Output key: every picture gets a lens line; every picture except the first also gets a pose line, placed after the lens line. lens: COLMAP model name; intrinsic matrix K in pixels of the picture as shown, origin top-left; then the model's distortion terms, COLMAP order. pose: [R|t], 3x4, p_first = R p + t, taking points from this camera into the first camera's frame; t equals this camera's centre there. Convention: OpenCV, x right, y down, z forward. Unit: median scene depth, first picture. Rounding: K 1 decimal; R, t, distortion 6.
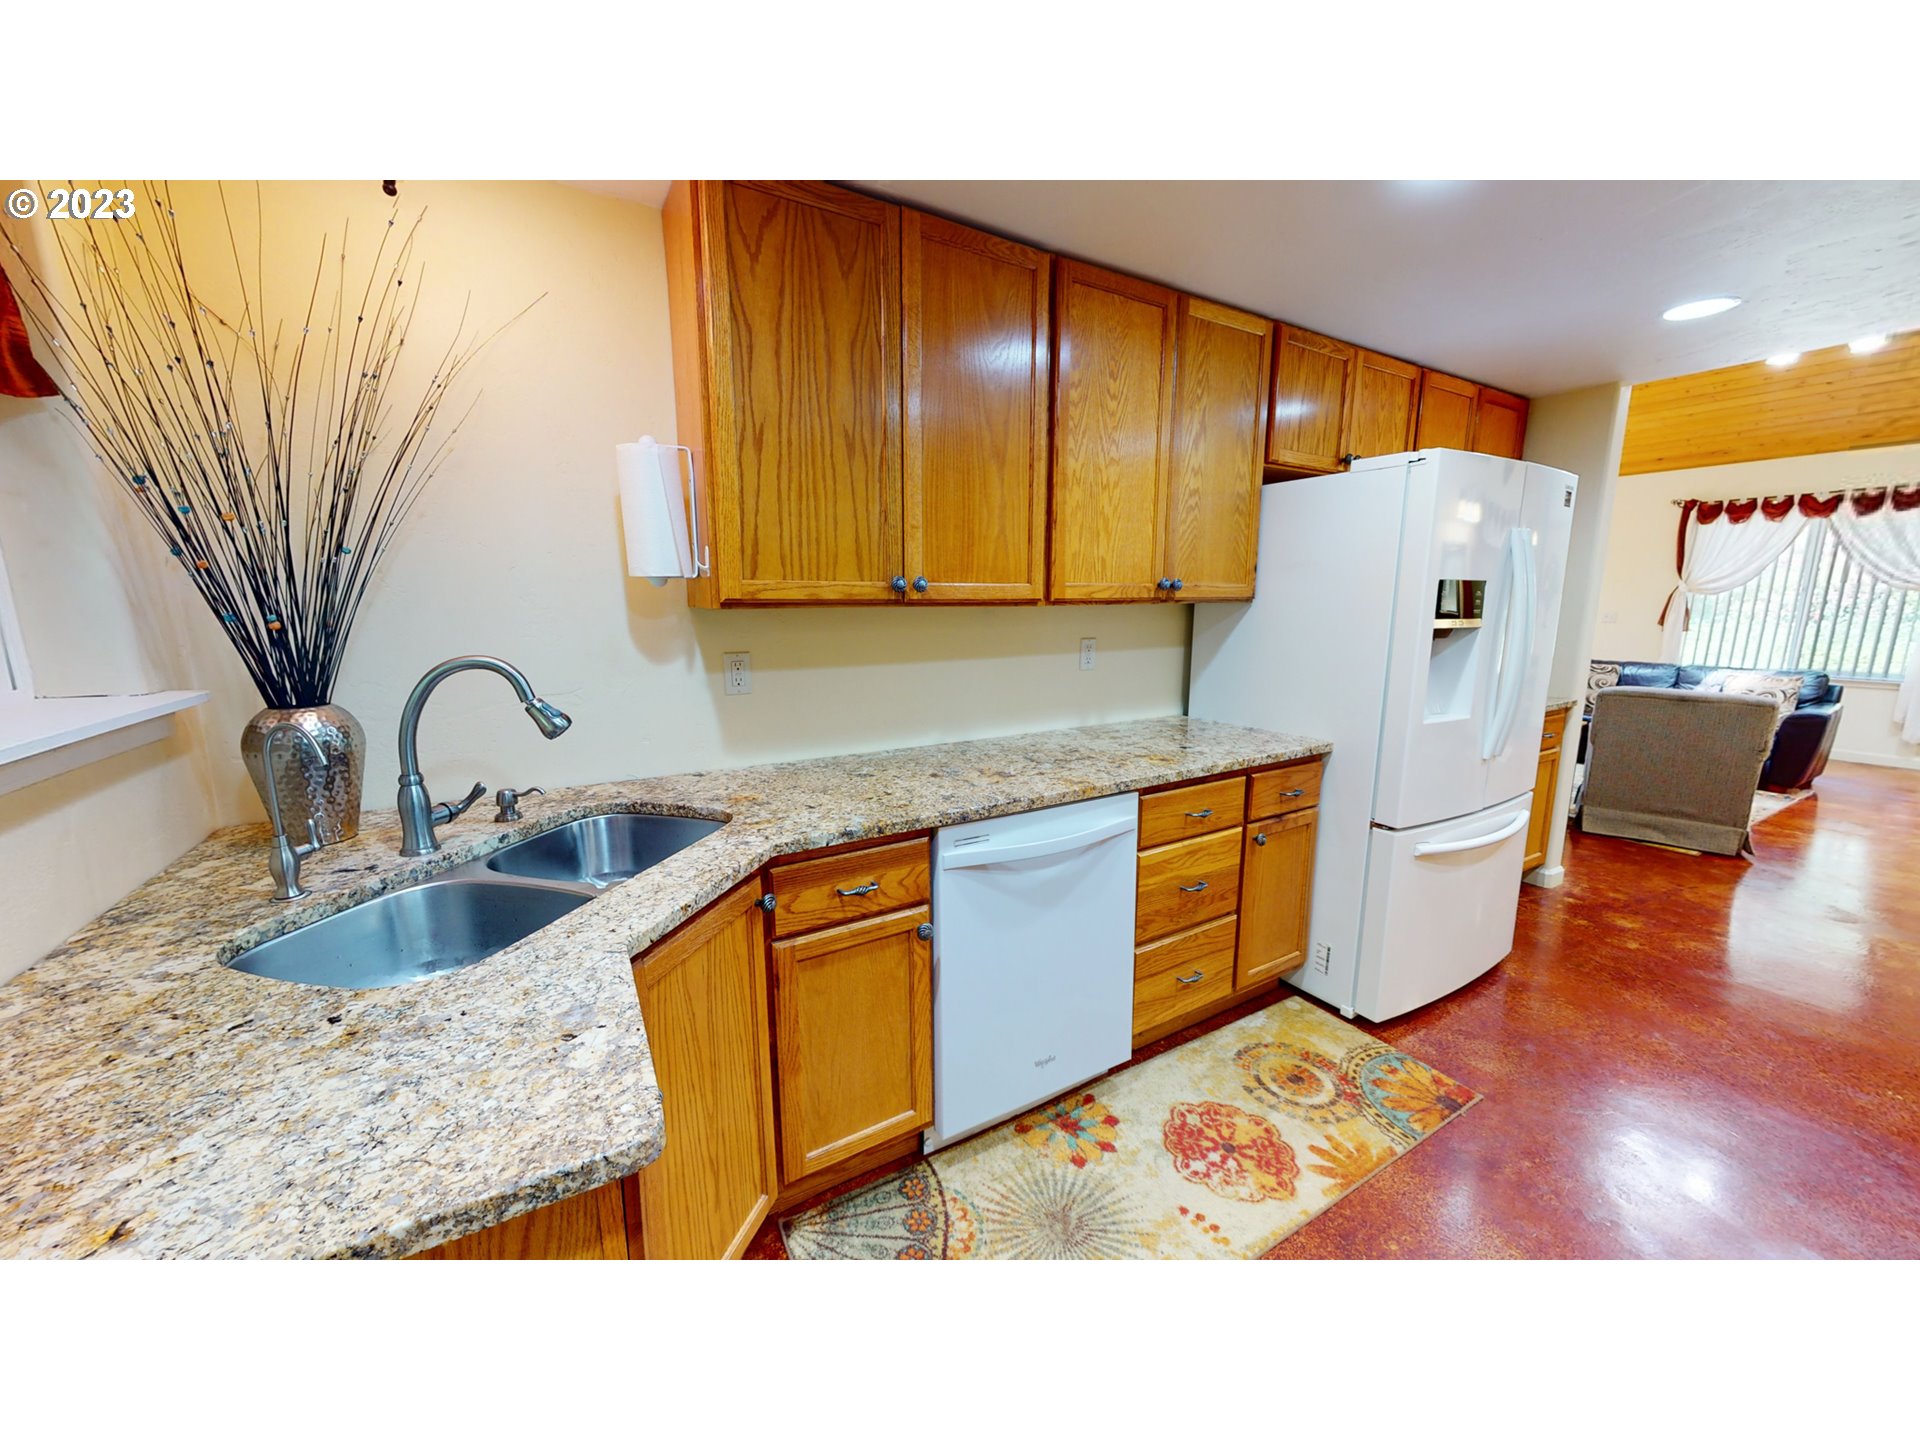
lens RADIAL K [[703.0, 0, 962.9], [0, 703.0, 722.3], [0, 0, 1]] dist [-0.001452, 0.000340]
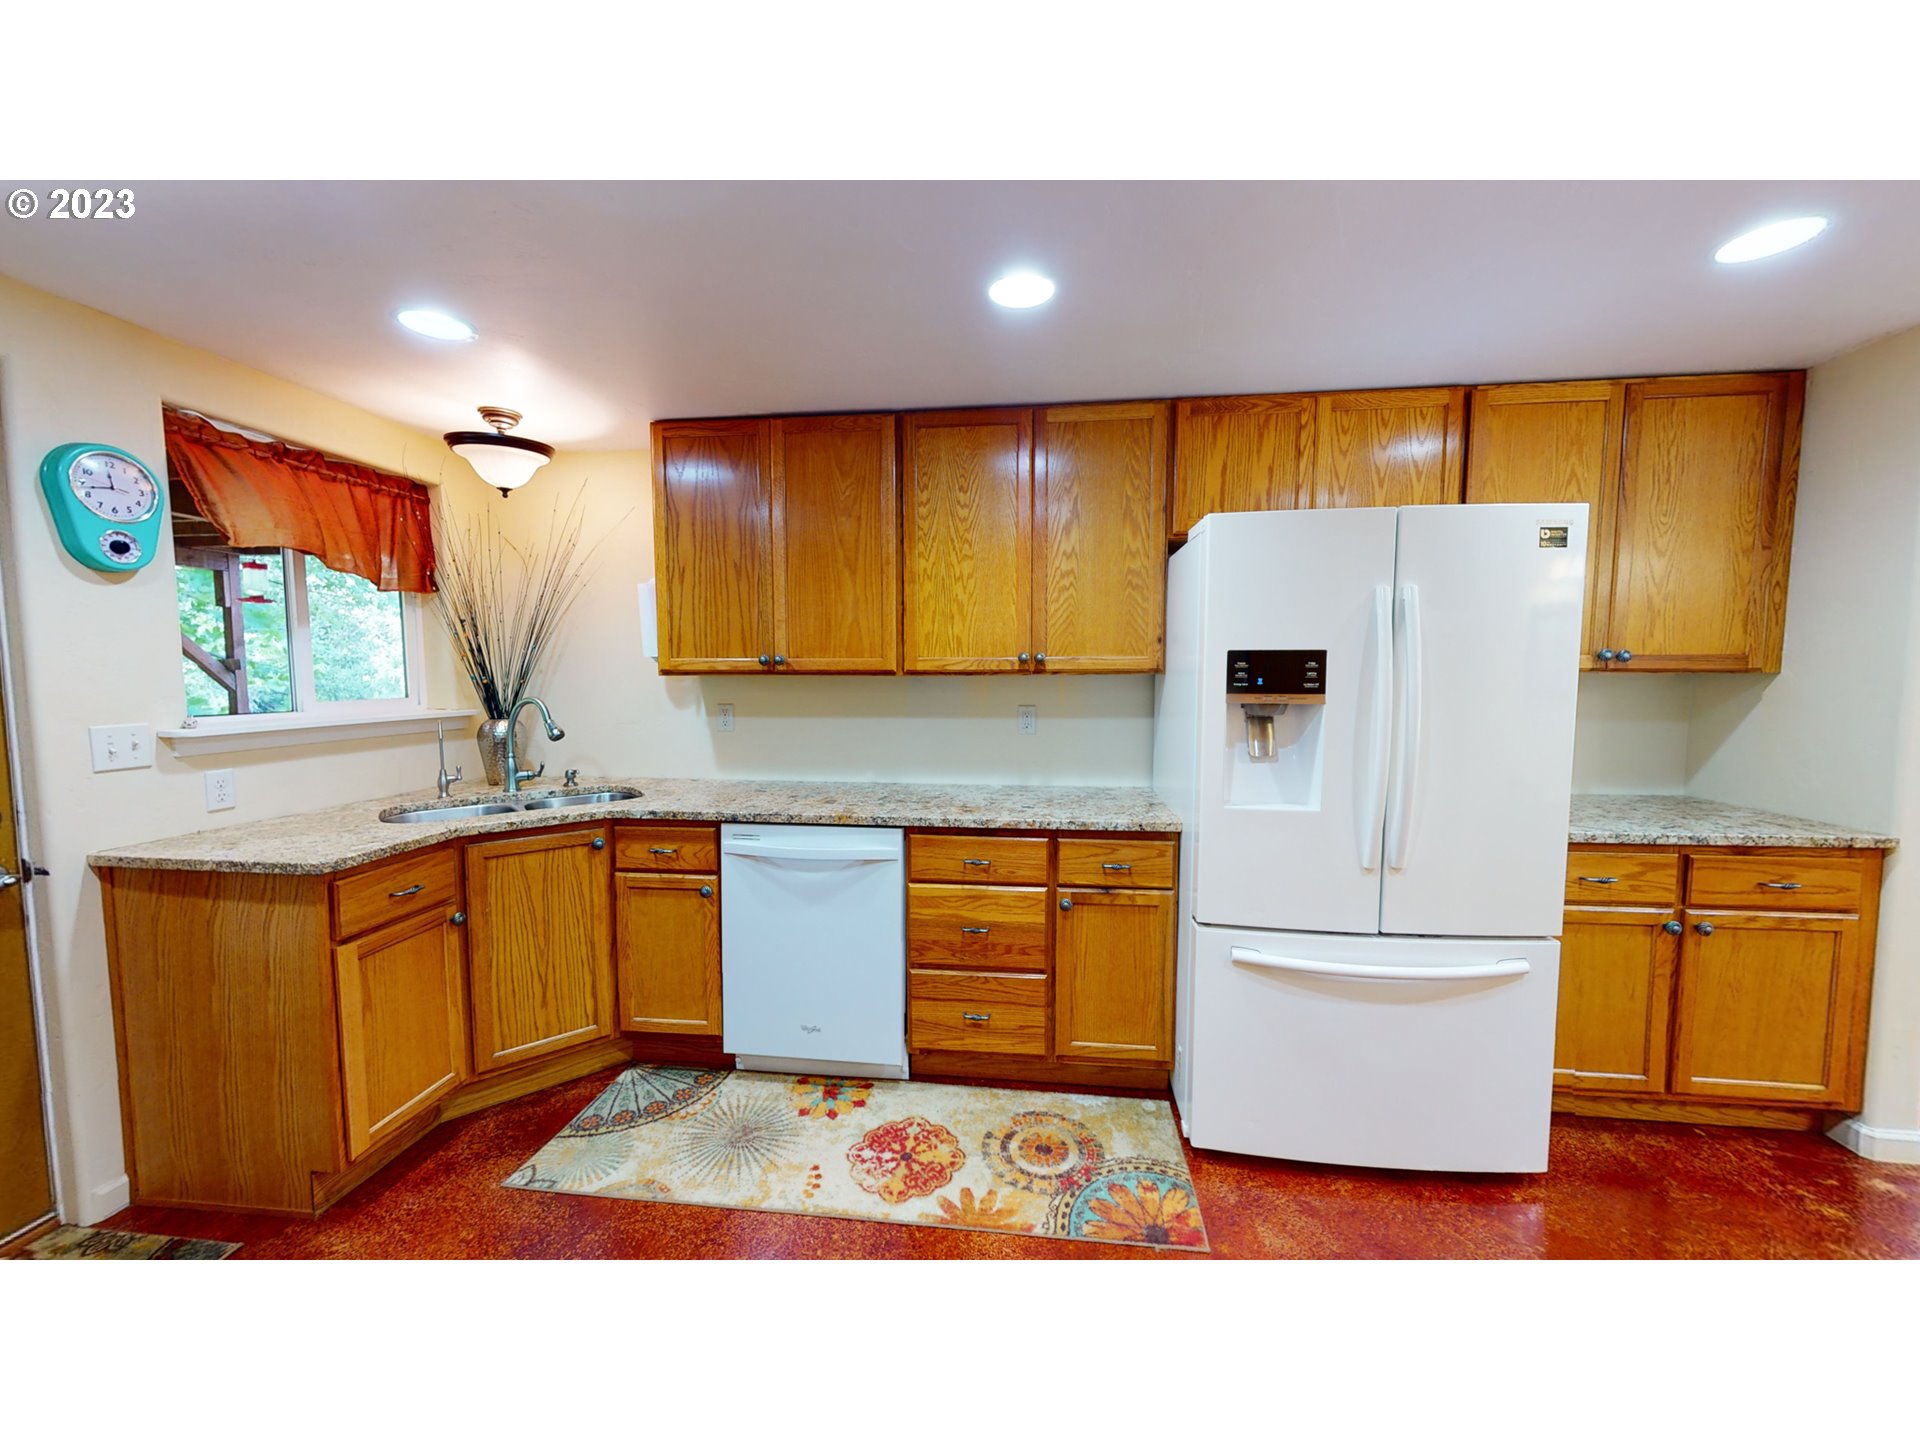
lens RADIAL K [[703.0, 0, 959.5], [0, 703.0, 723.9], [0, 0, 1]] dist [-0.001452, 0.000340]
pose [[0.799617, 0.047282, -0.598646, 1.026471], [-0.105847, 0.992385, -0.063000, -0.013633], [0.591108, 0.113741, 0.798533, 0.076961]]
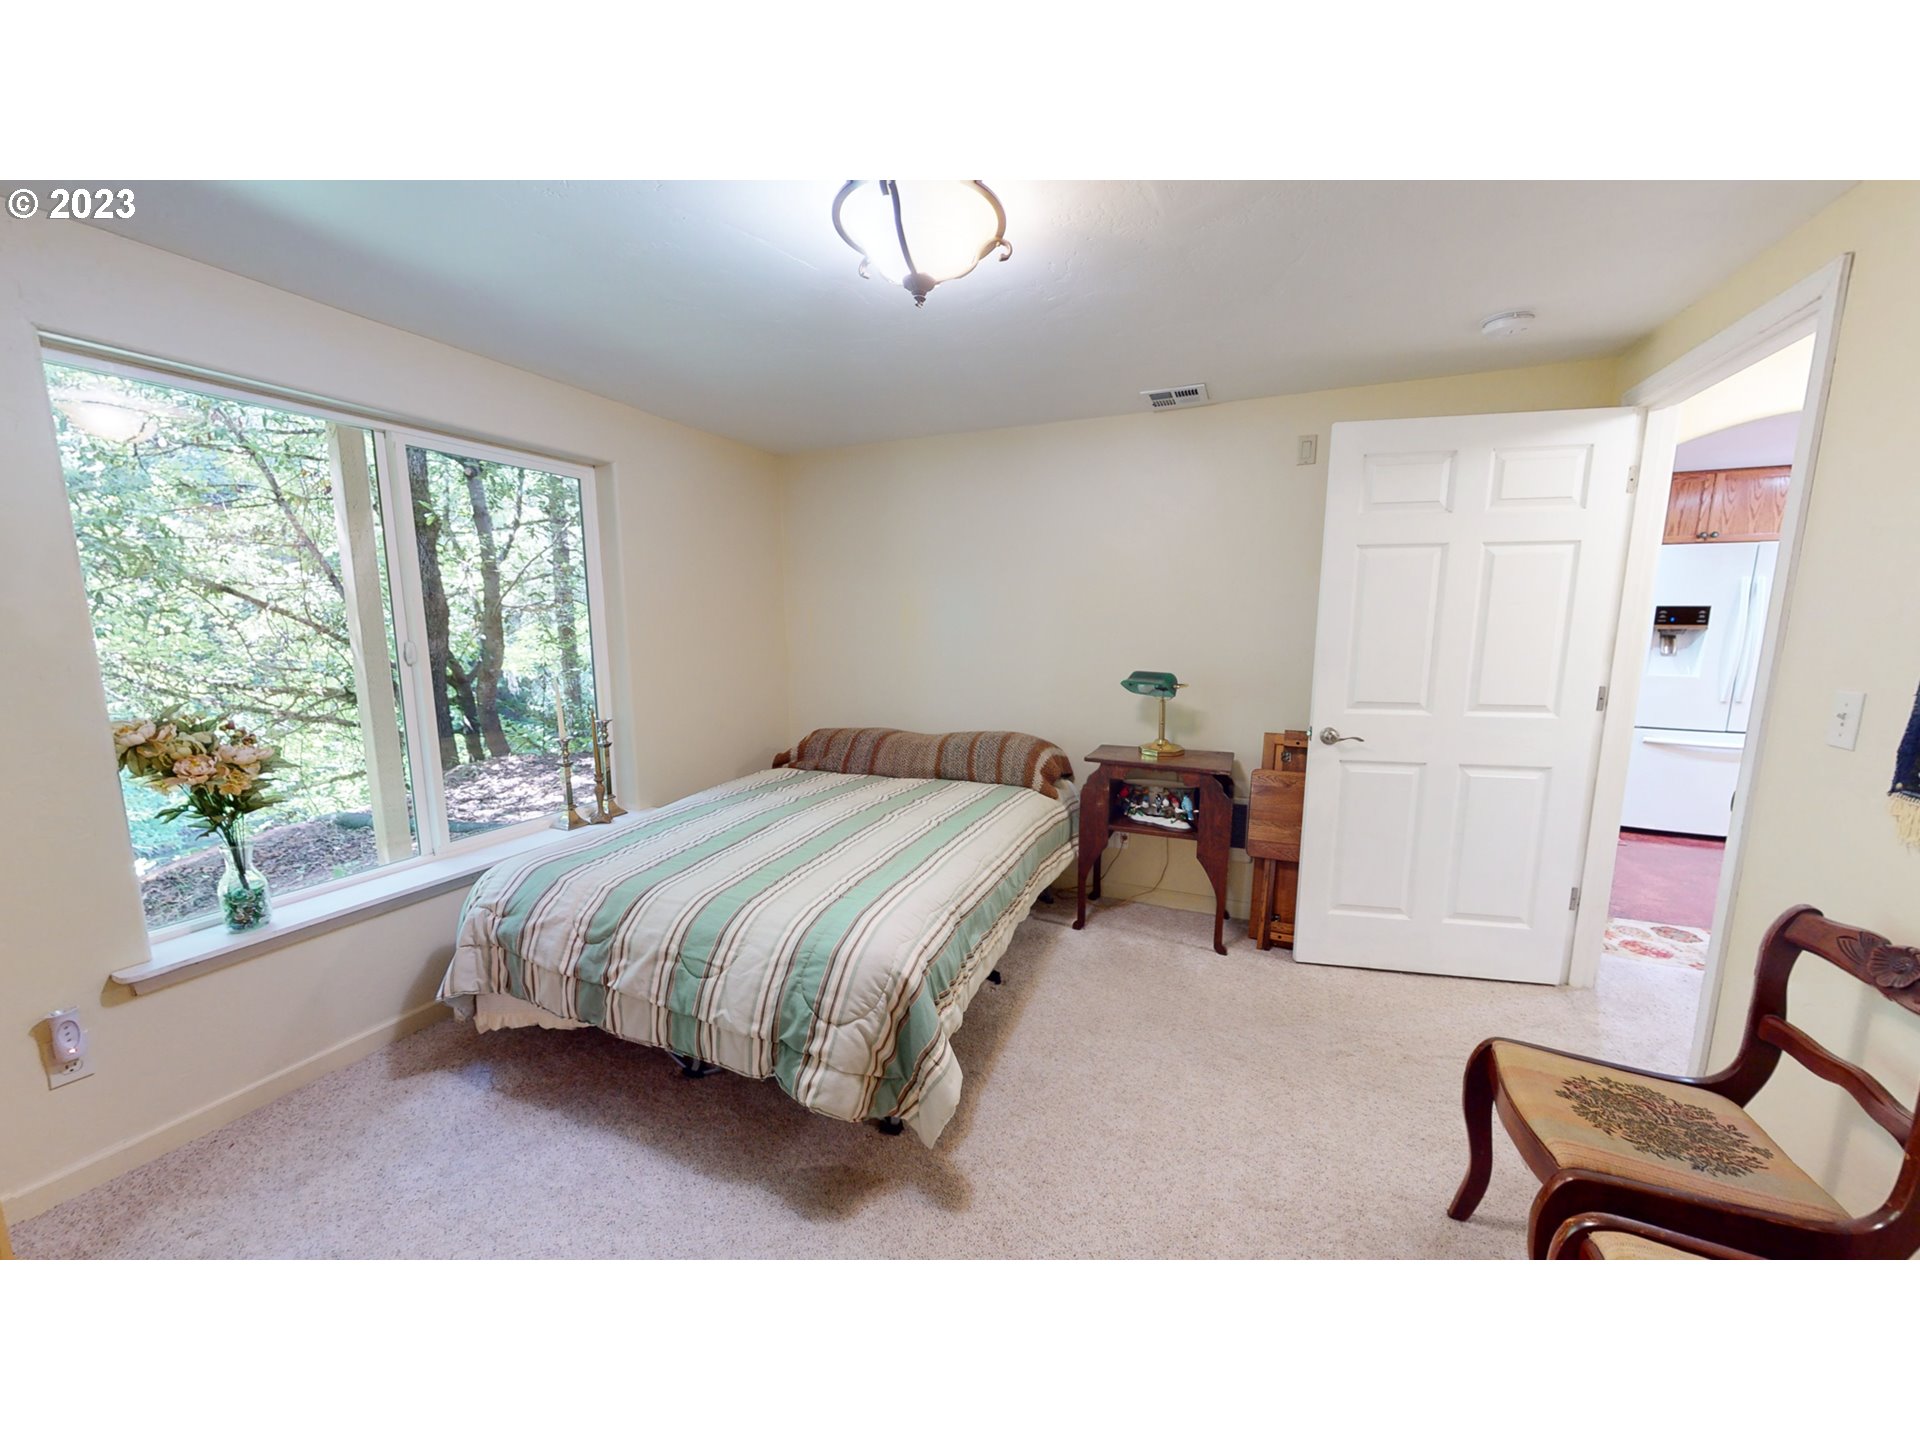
lens RADIAL K [[703.0, 0, 963.3], [0, 703.0, 717.9], [0, 0, 1]] dist [-0.001452, 0.000340]
pose [[0.587176, 0.130958, -0.798796, 1.278954], [-0.139471, 0.988435, 0.059526, 0.320989], [0.797354, 0.076456, 0.598650, -2.068578]]
